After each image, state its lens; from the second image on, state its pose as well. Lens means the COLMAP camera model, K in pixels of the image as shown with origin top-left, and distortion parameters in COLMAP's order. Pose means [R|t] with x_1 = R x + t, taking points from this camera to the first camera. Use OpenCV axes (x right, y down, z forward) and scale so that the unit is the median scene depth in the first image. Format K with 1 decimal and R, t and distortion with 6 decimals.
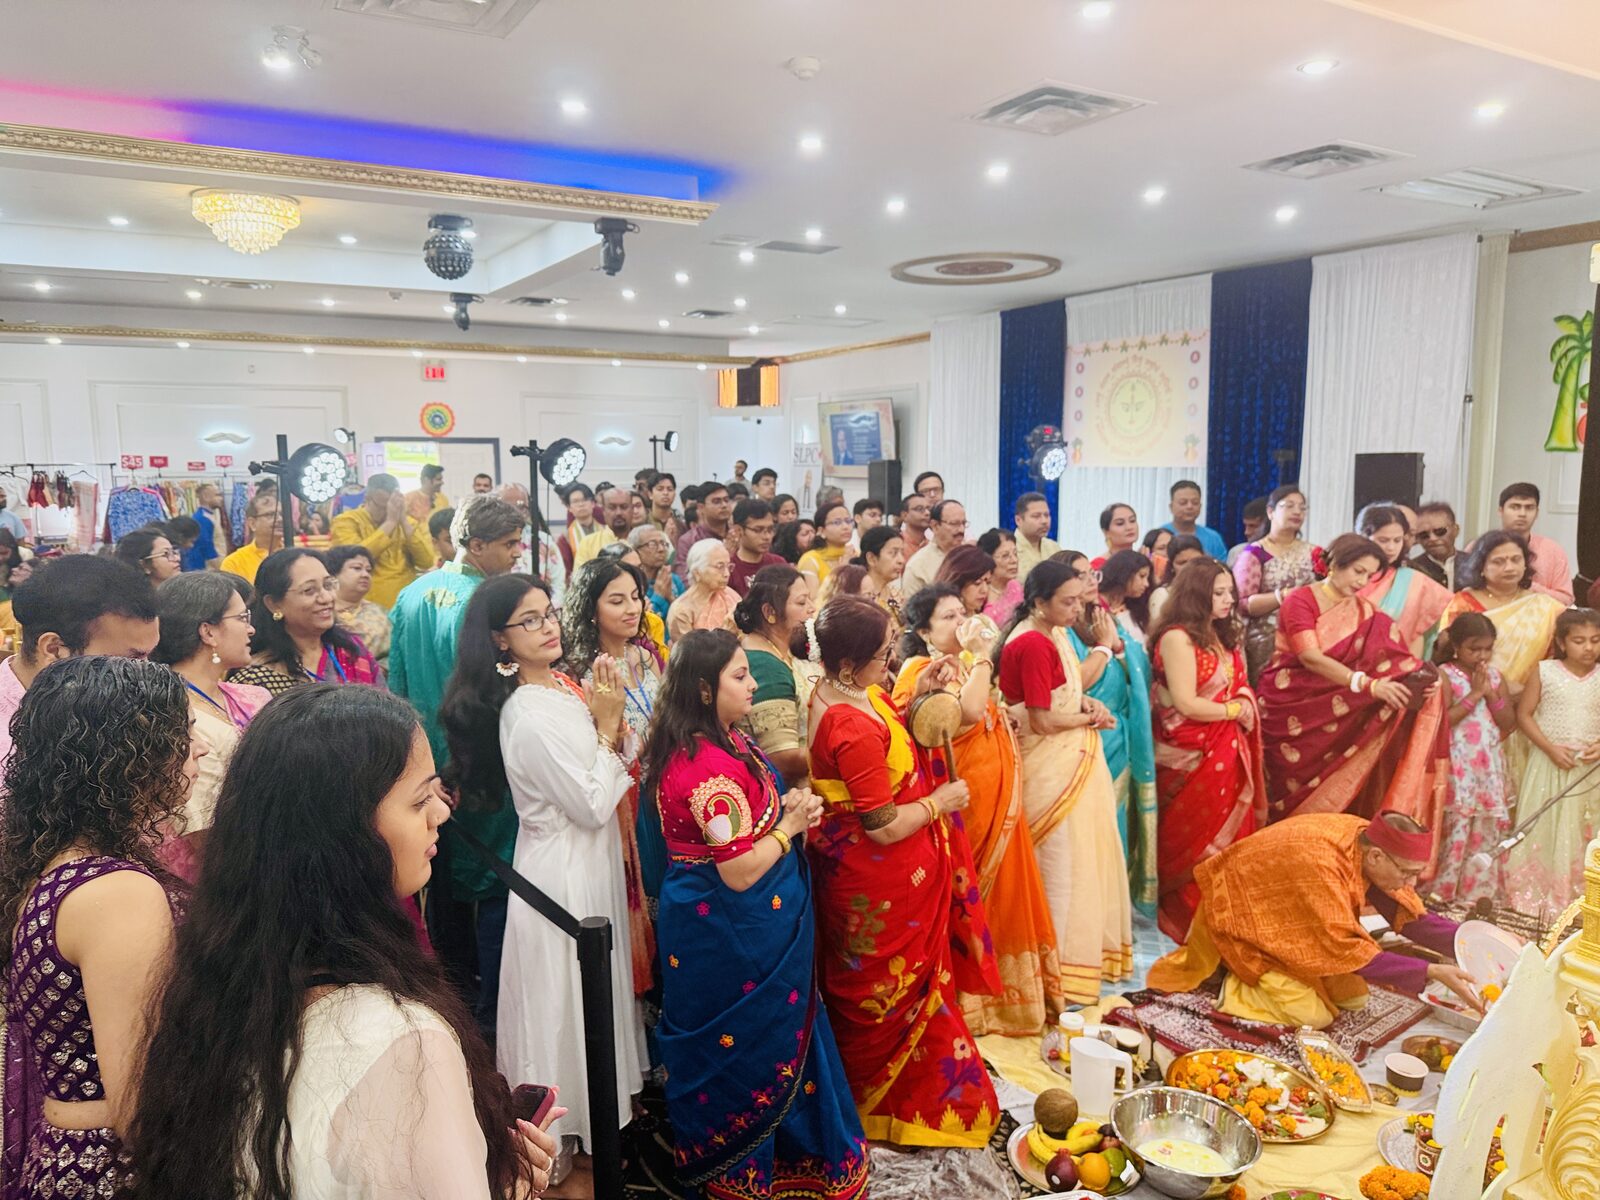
lens RADIAL K [[1104.8, 0, 800.0], [0, 1104.8, 600.0], [0, 0, 1]] dist [0.073427, -0.070799]
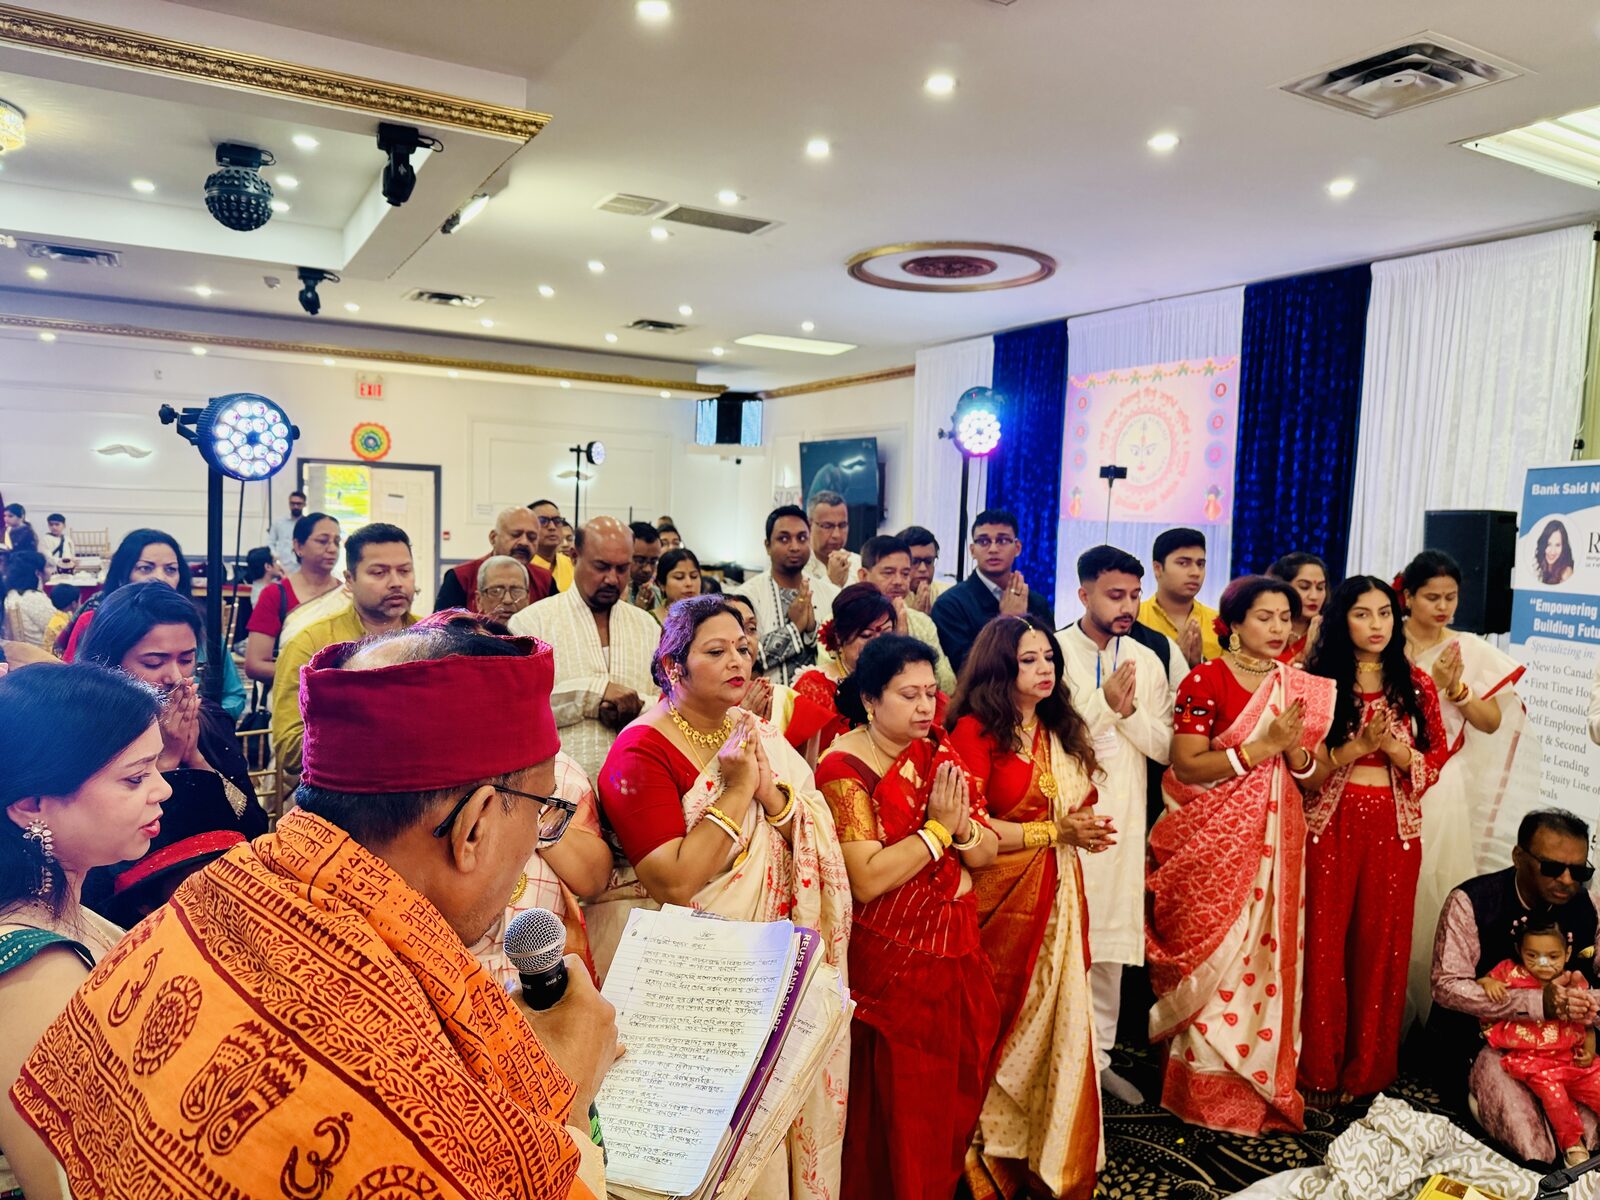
lens RADIAL K [[1098.3, 0, 813.2], [0, 1098.3, 600.5], [0, 0, 1]] dist [0.039387, -0.000769]
pose [[0.998781, 0.045646, -0.018774, 0.071045], [-0.046546, 0.997629, -0.050692, -0.008982], [0.016416, 0.051504, 0.998538, 0.176858]]
